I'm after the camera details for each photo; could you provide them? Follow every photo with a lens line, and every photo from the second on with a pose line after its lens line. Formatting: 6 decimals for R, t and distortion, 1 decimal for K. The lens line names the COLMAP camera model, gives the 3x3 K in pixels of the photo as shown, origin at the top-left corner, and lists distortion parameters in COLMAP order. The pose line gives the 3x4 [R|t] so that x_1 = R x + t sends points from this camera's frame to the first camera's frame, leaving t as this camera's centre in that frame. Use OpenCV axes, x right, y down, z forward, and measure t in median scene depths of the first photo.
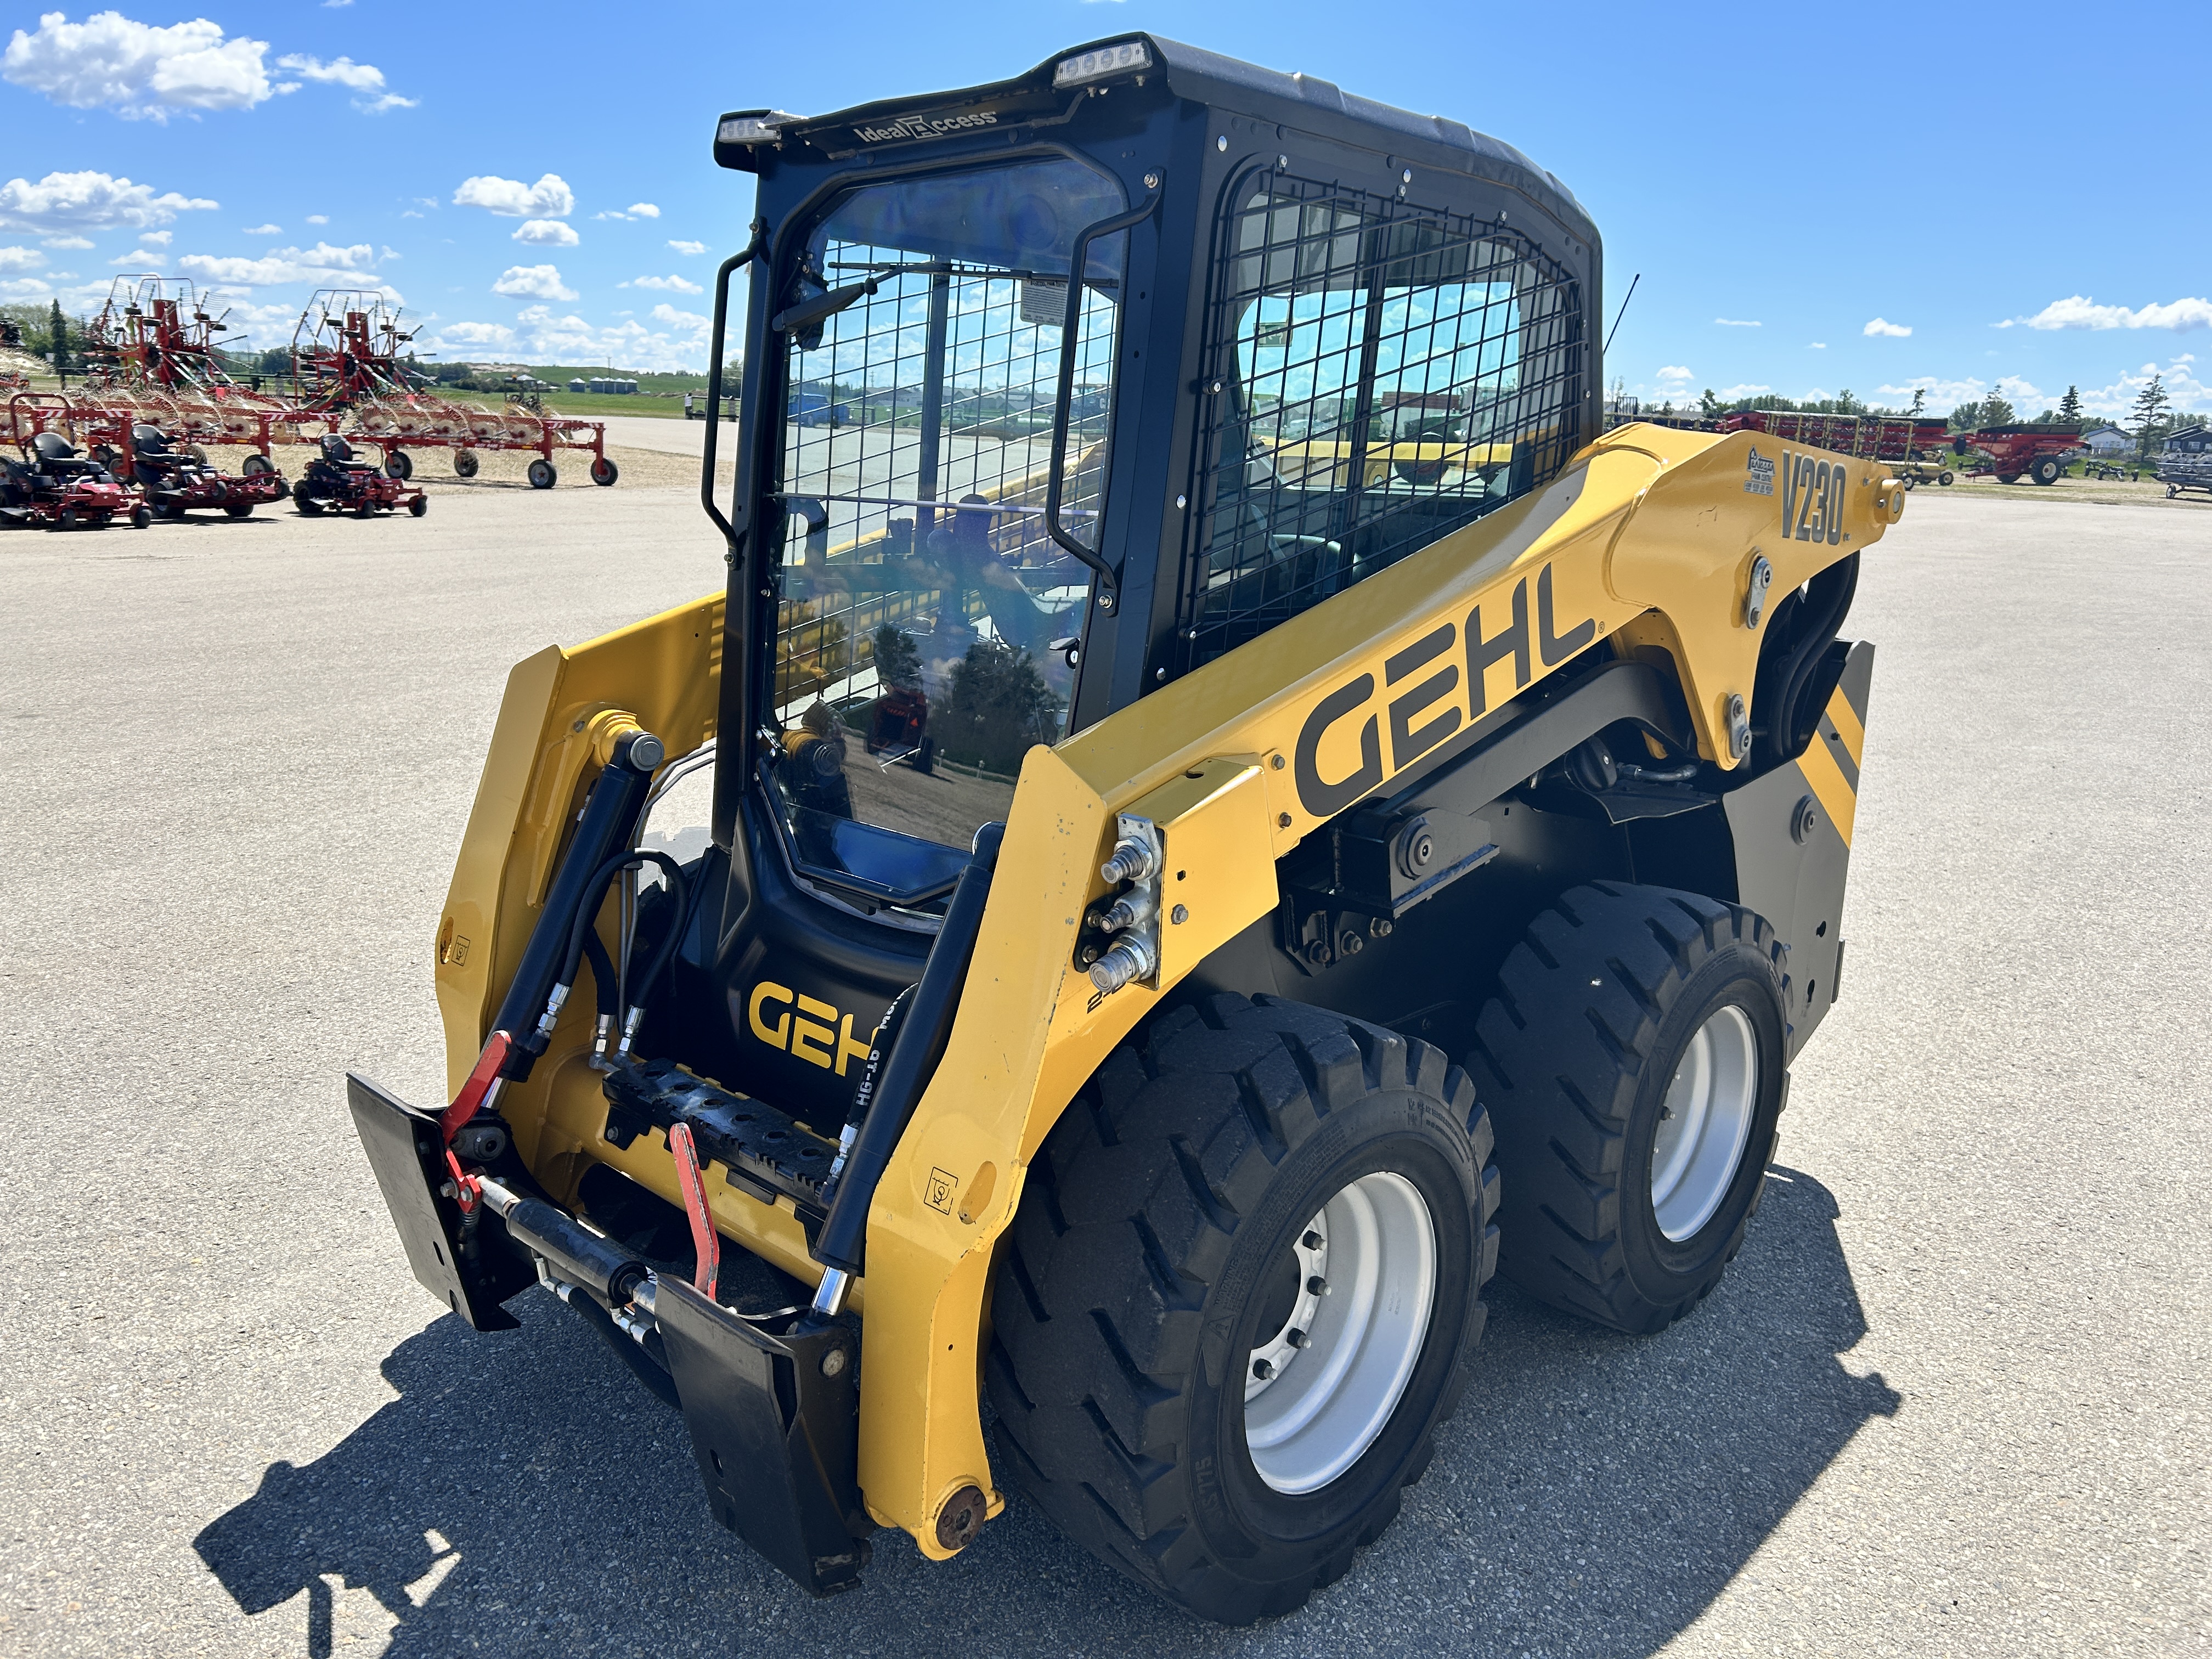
lens RADIAL K [[1663.9, 0, 1111.7], [0, 1663.9, 837.4], [0, 0, 1]] dist [0.047636, -0.057091]
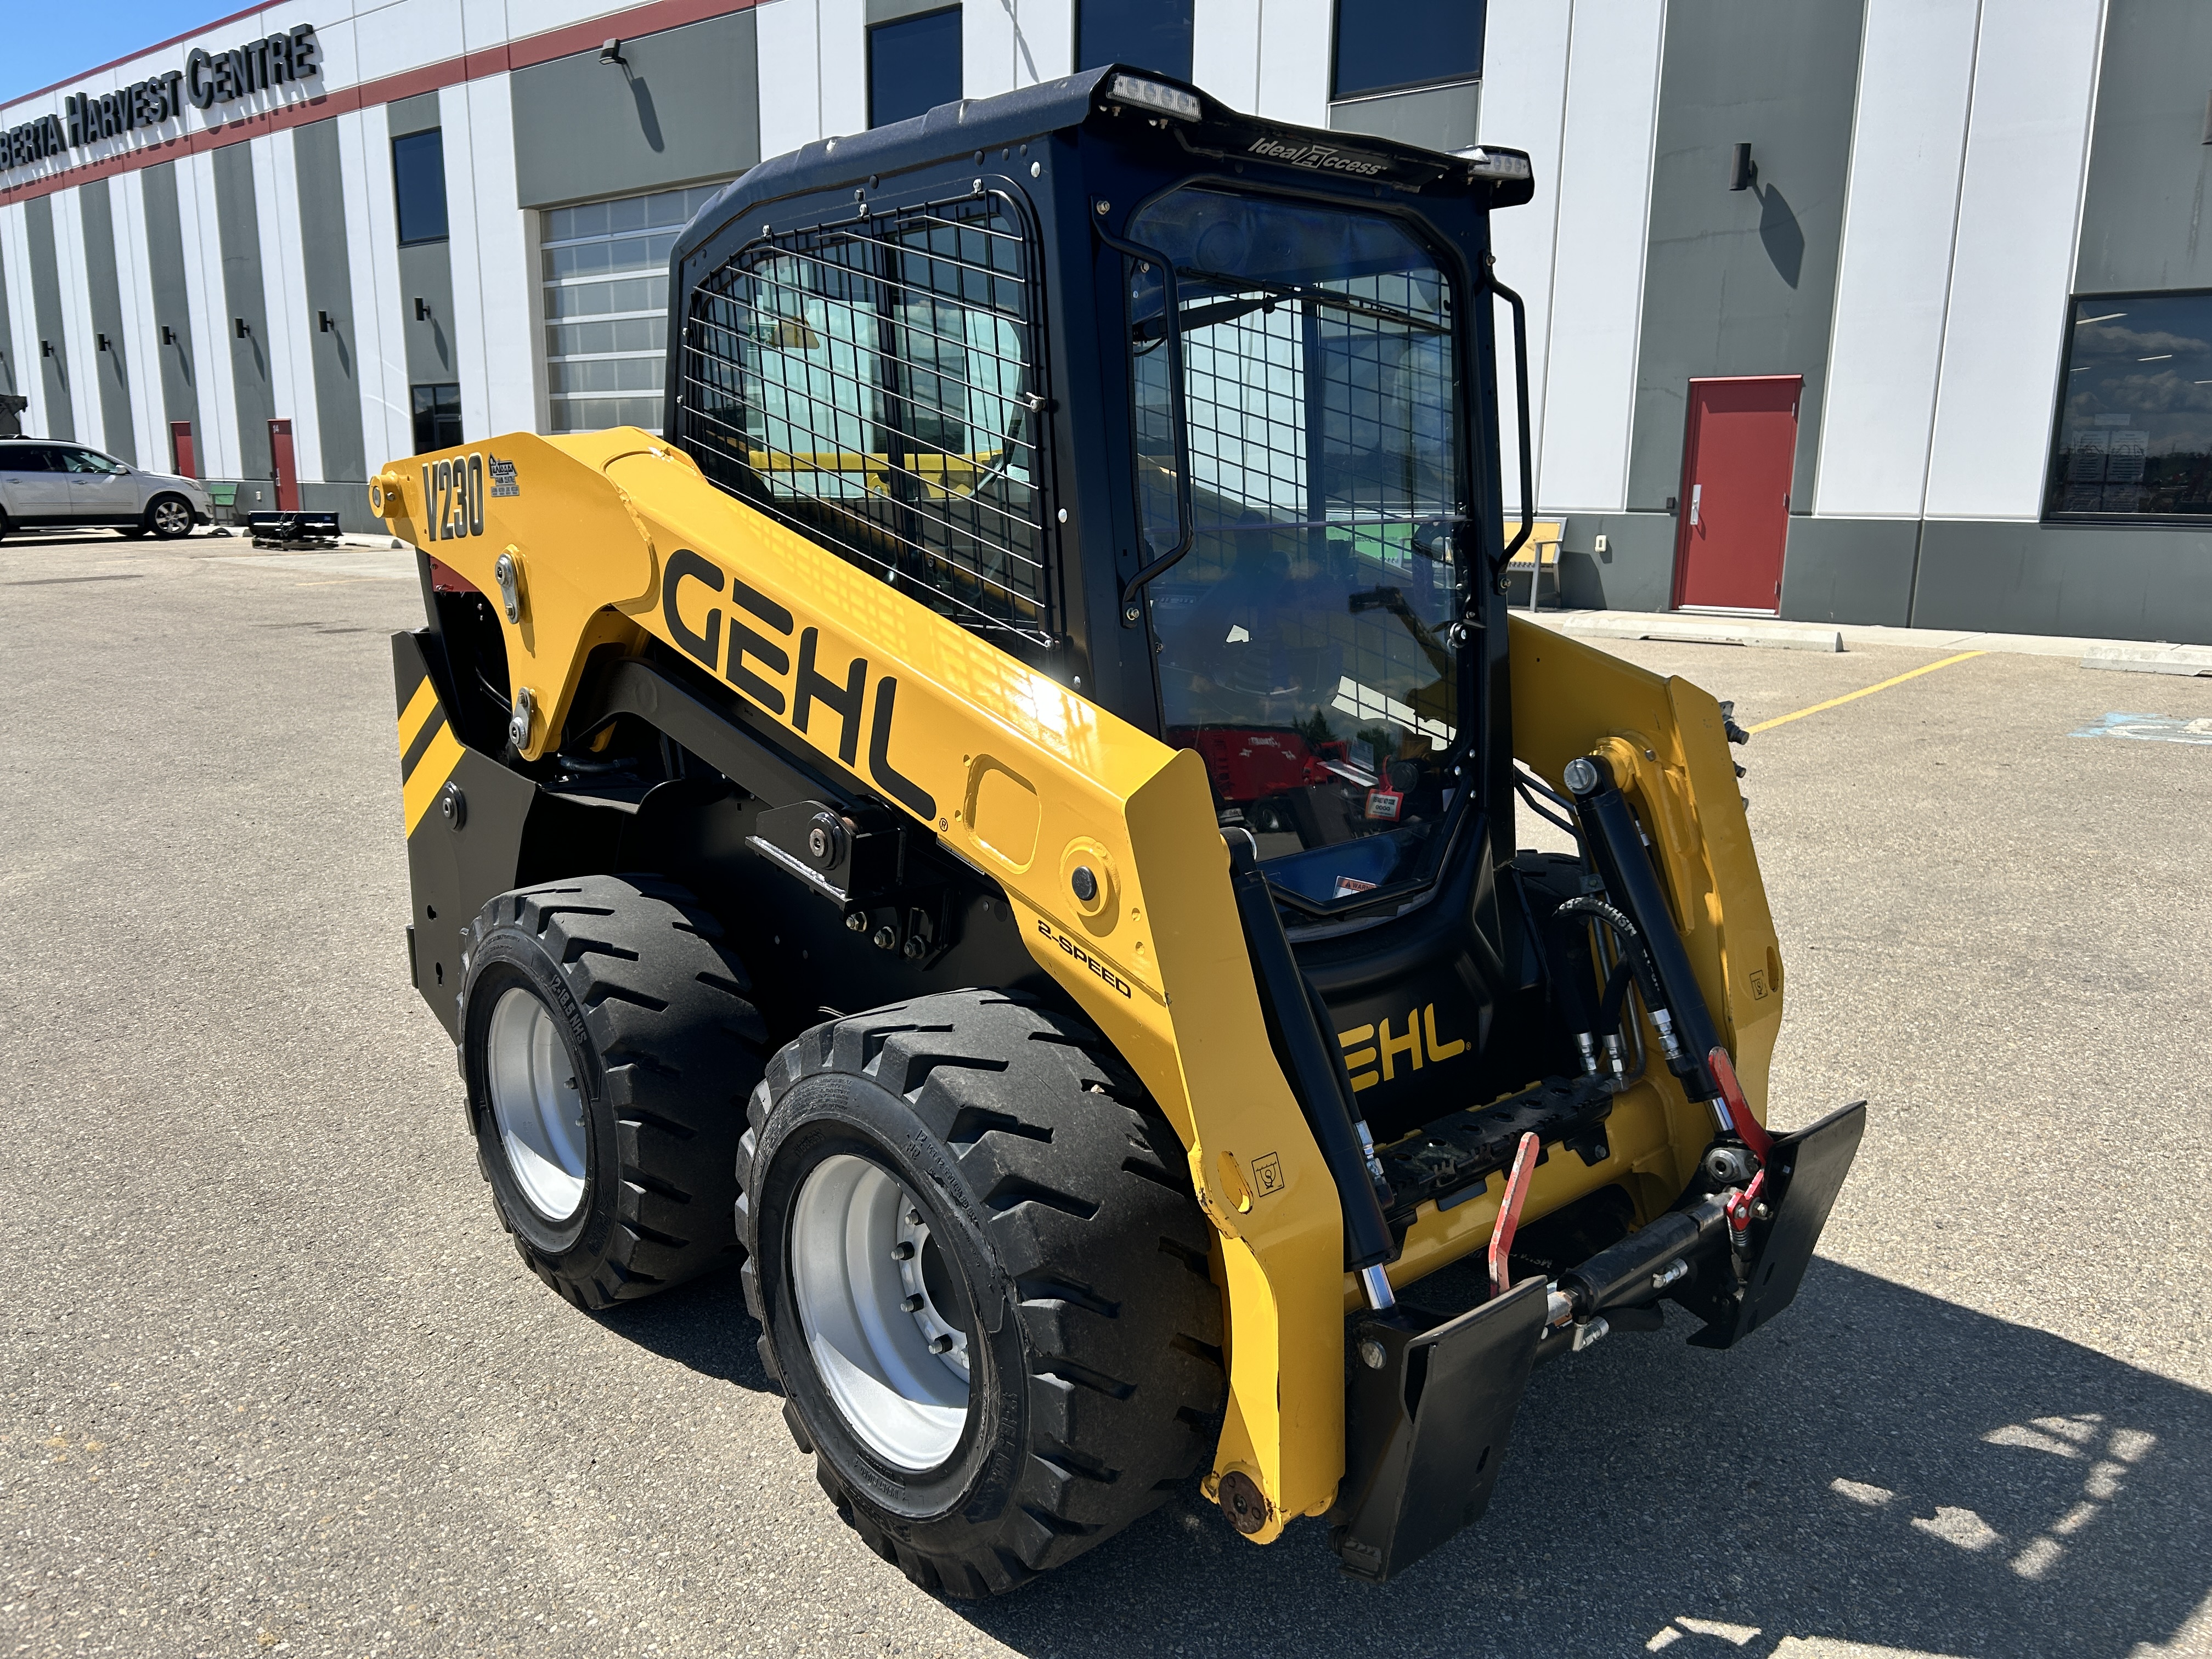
lens RADIAL K [[1663.9, 0, 1111.7], [0, 1663.9, 837.4], [0, 0, 1]] dist [0.047636, -0.057091]
pose [[0.062272, -0.239893, 0.968800, -1.089193], [0.224926, 0.949086, 0.220554, -0.254394], [-0.972384, 0.204174, 0.113060, 0.978363]]
